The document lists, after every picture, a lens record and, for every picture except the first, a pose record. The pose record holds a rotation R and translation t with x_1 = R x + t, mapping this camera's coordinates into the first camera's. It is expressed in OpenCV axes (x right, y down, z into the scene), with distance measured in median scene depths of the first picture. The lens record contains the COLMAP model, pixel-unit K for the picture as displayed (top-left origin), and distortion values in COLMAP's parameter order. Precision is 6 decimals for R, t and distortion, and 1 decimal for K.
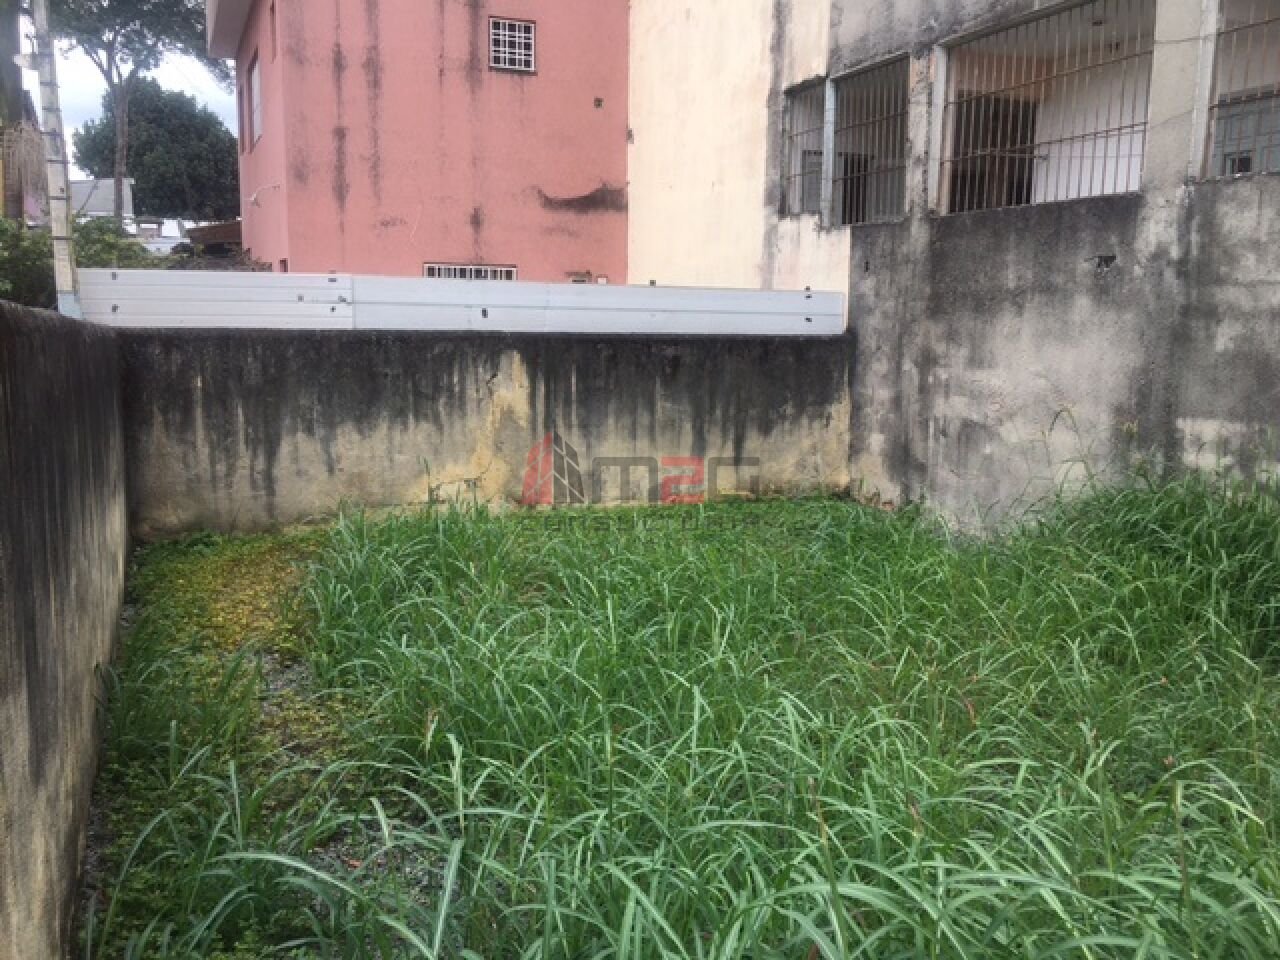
lens RADIAL K [[1081.7, 0, 639.7], [0, 1081.7, 487.3], [0, 0, 1]] dist [0.015328, -0.040760]
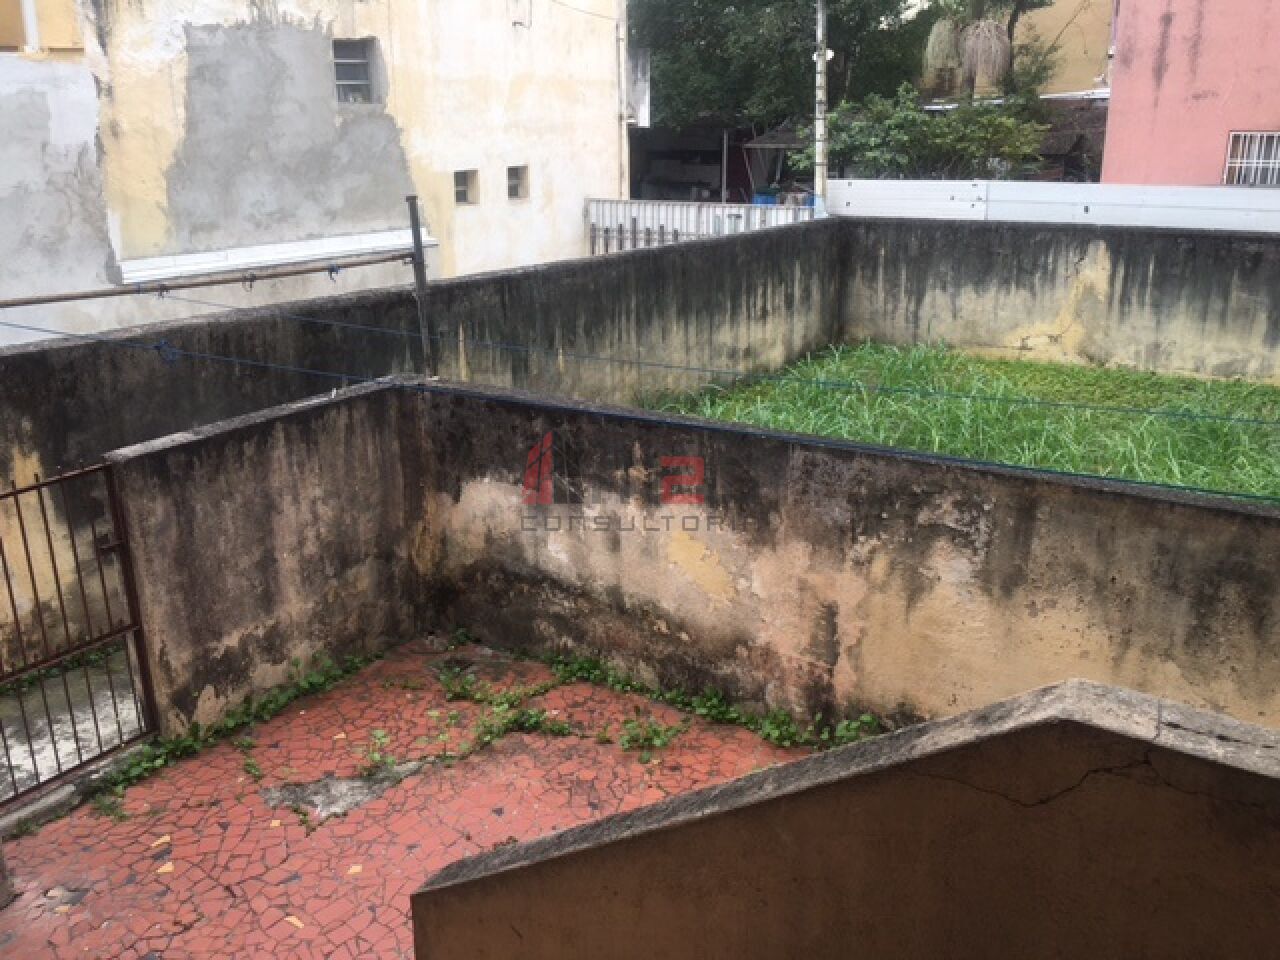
lens RADIAL K [[1081.7, 0, 645.6], [0, 1081.7, 475.7], [0, 0, 1]] dist [0.015328, -0.040760]
pose [[0.526965, 0.248463, -0.812757, 0.723935], [-0.096449, 0.967617, 0.233270, -0.105638], [0.844396, -0.044536, 0.533865, -0.156493]]
